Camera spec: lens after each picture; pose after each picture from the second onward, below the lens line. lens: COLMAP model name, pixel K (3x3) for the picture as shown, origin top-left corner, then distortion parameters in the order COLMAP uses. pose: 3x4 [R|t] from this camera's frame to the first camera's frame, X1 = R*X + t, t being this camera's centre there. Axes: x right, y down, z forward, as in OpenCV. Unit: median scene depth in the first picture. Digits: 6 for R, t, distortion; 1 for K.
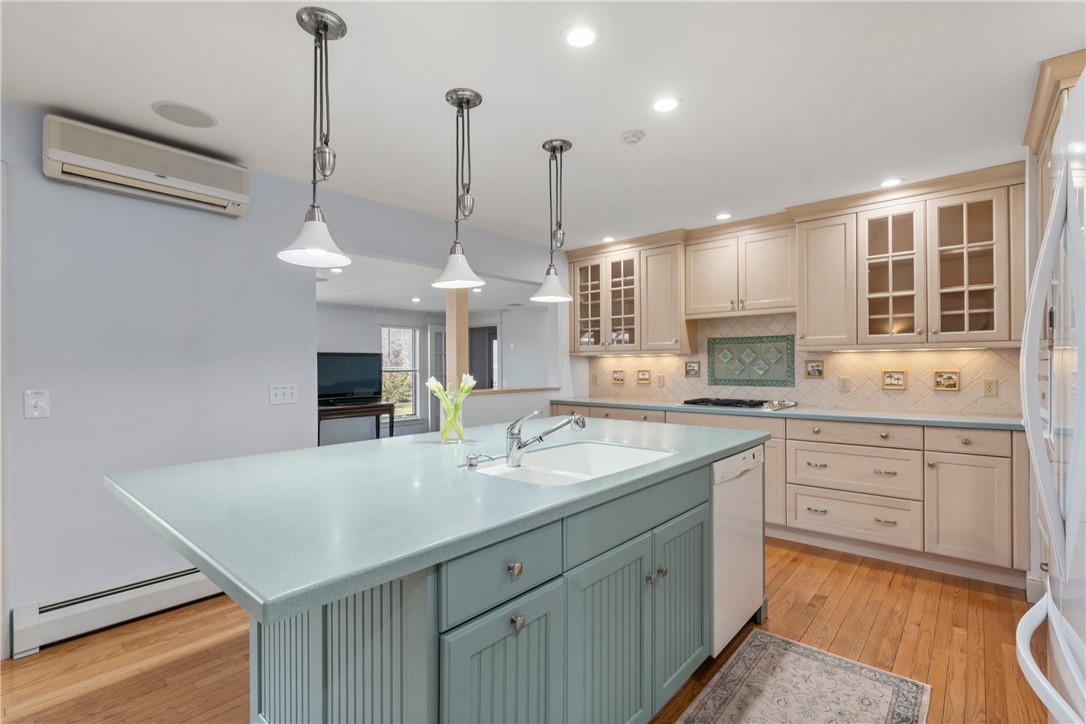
lens RADIAL K [[501.2, 0, 540.9], [0, 501.2, 364.9], [0, 0, 1]] dist [-0.003665, 0.002637]
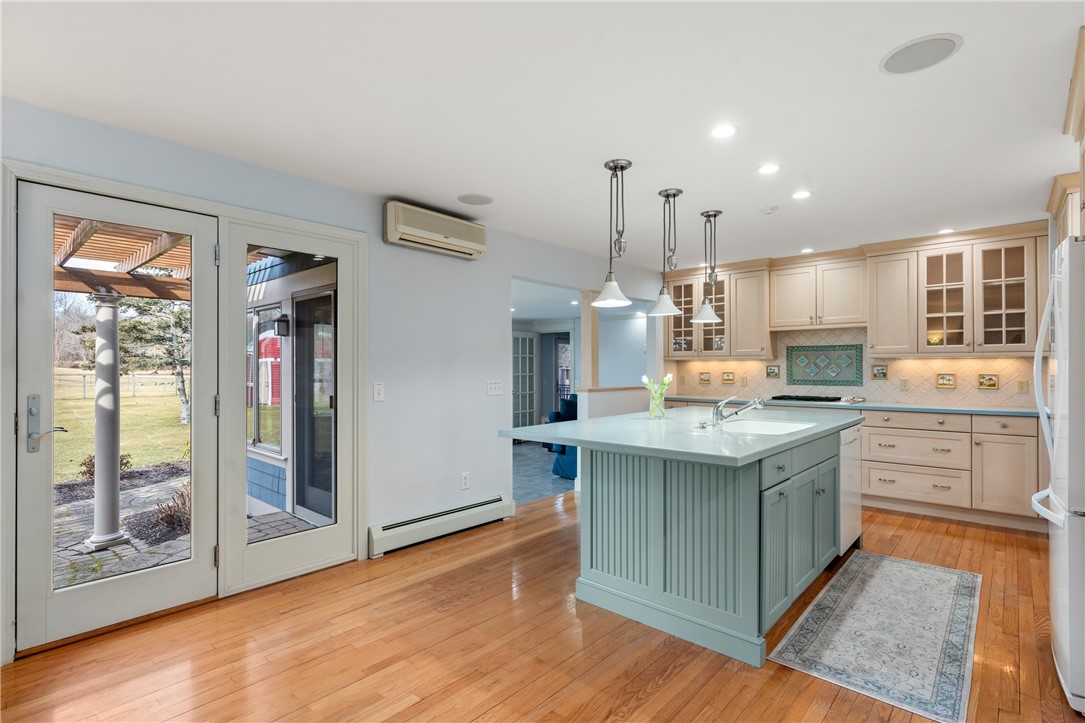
lens RADIAL K [[522.1, 0, 543.8], [0, 522.1, 364.8], [0, 0, 1]] dist [0.008092, -0.000444]
pose [[0.999930, 0.004895, -0.010797, -0.358150], [-0.004943, 0.999978, -0.004409, 0.000479], [0.010775, 0.004462, 0.999932, -0.409559]]
